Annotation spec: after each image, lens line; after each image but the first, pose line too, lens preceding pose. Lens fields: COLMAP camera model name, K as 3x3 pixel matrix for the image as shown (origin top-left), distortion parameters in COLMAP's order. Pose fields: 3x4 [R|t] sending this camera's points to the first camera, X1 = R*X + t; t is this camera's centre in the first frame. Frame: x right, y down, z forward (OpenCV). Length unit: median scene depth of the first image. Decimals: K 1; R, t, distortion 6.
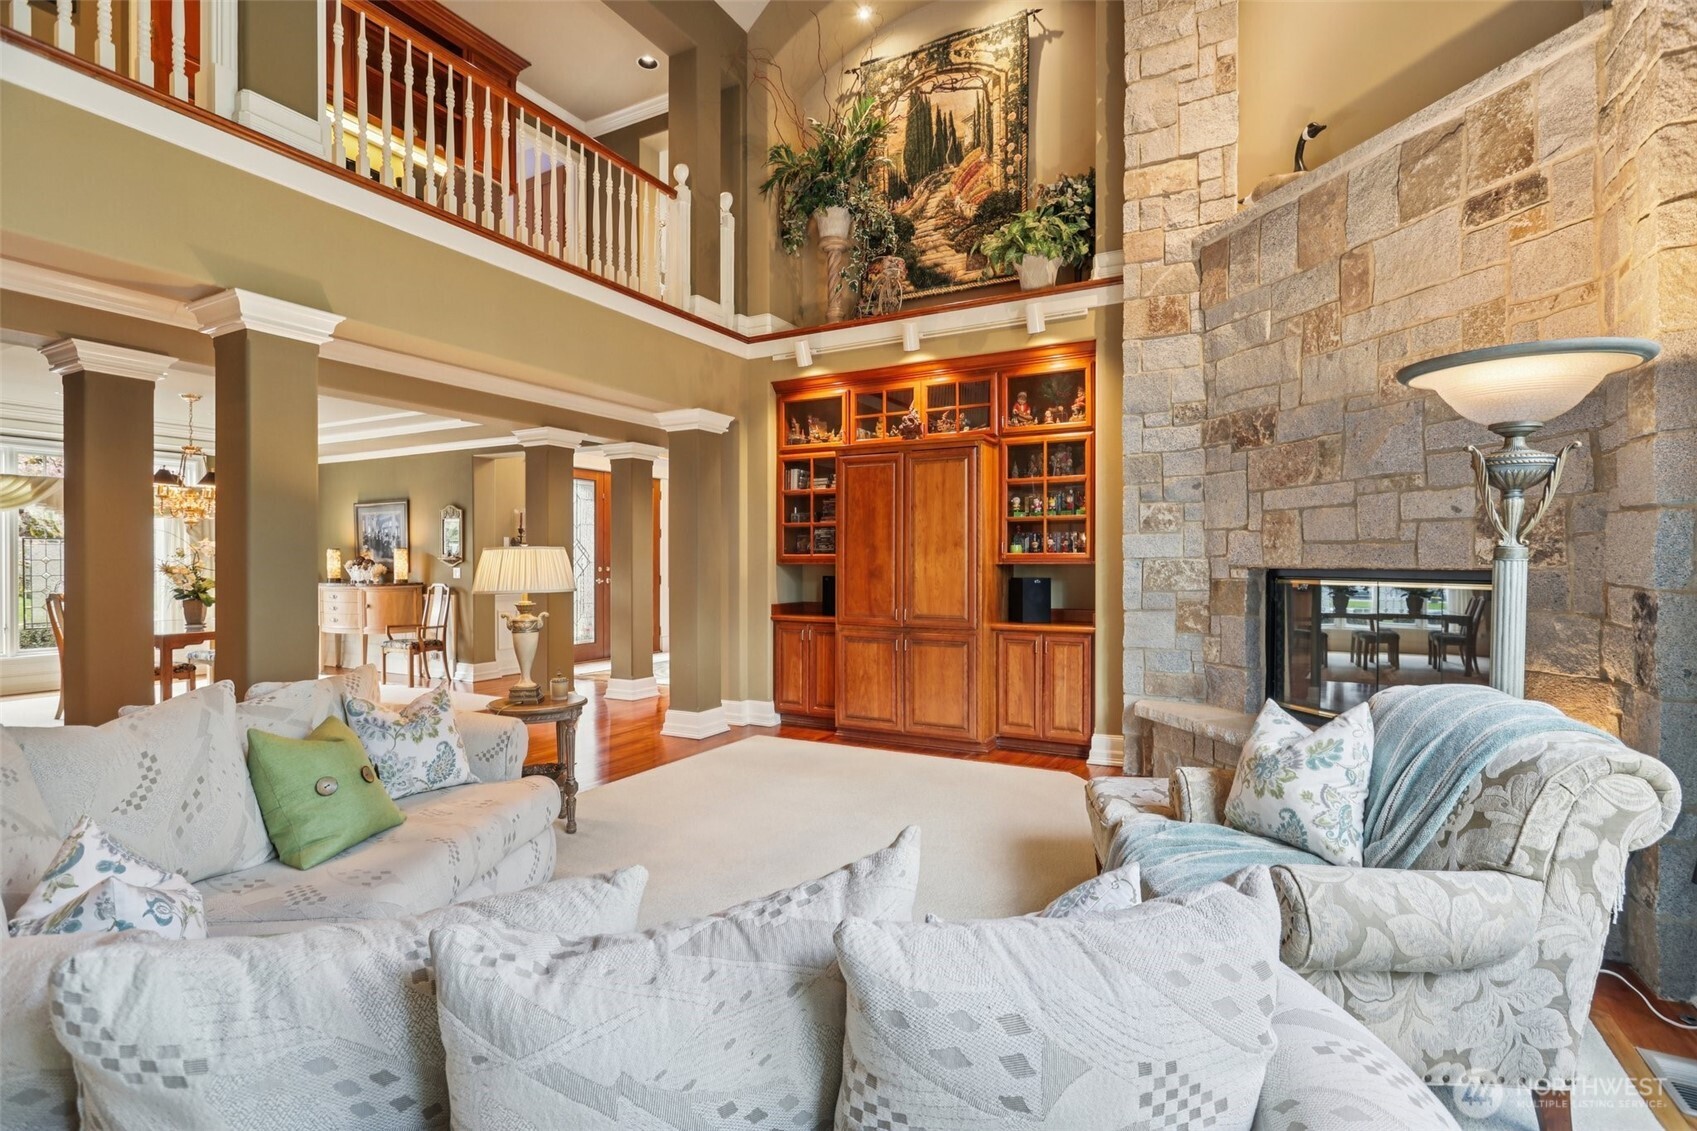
lens RADIAL K [[799.7, 0, 856.4], [0, 799.7, 559.4], [0, 0, 1]] dist [-0.000174, 0.003134]
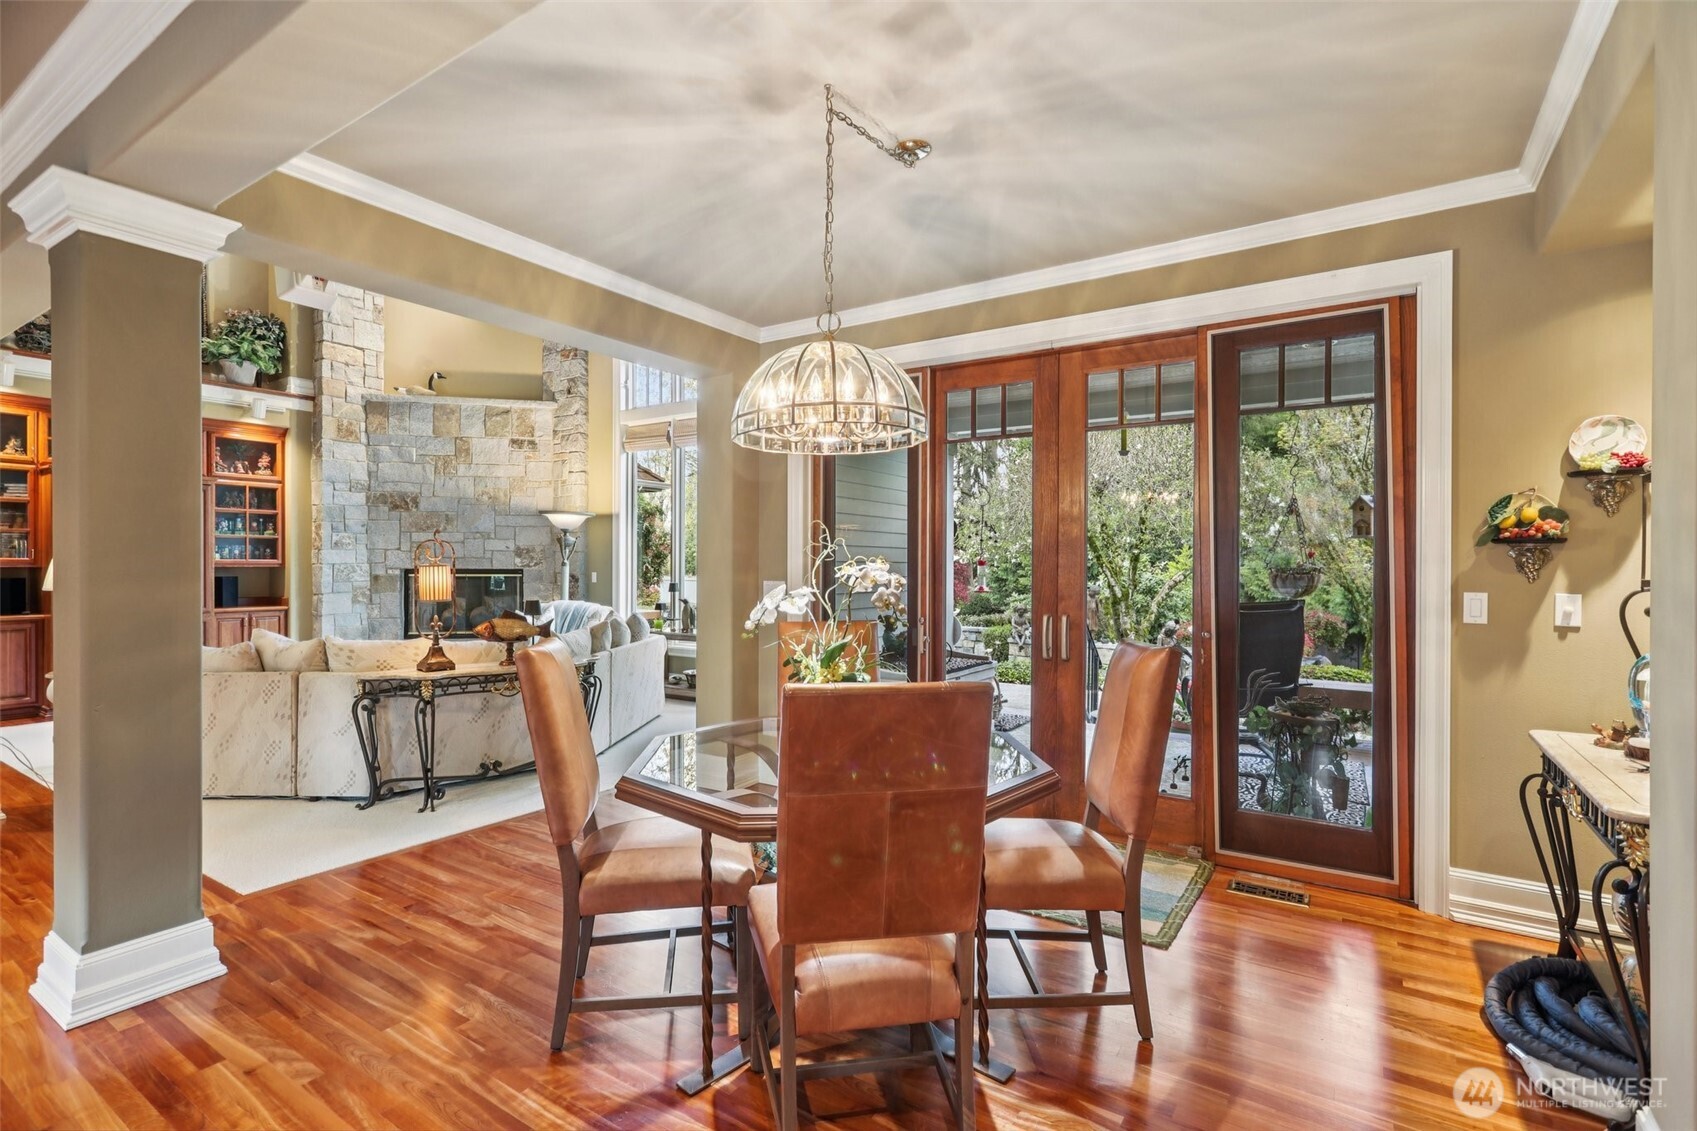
lens RADIAL K [[799.7, 0, 845.4], [0, 799.7, 566.4], [0, 0, 1]] dist [-0.000174, 0.003134]
pose [[0.096817, -0.004293, 0.995293, -1.442845], [-0.006476, 0.999967, 0.004943, -0.013056], [-0.995281, -0.006924, 0.096786, -0.338021]]
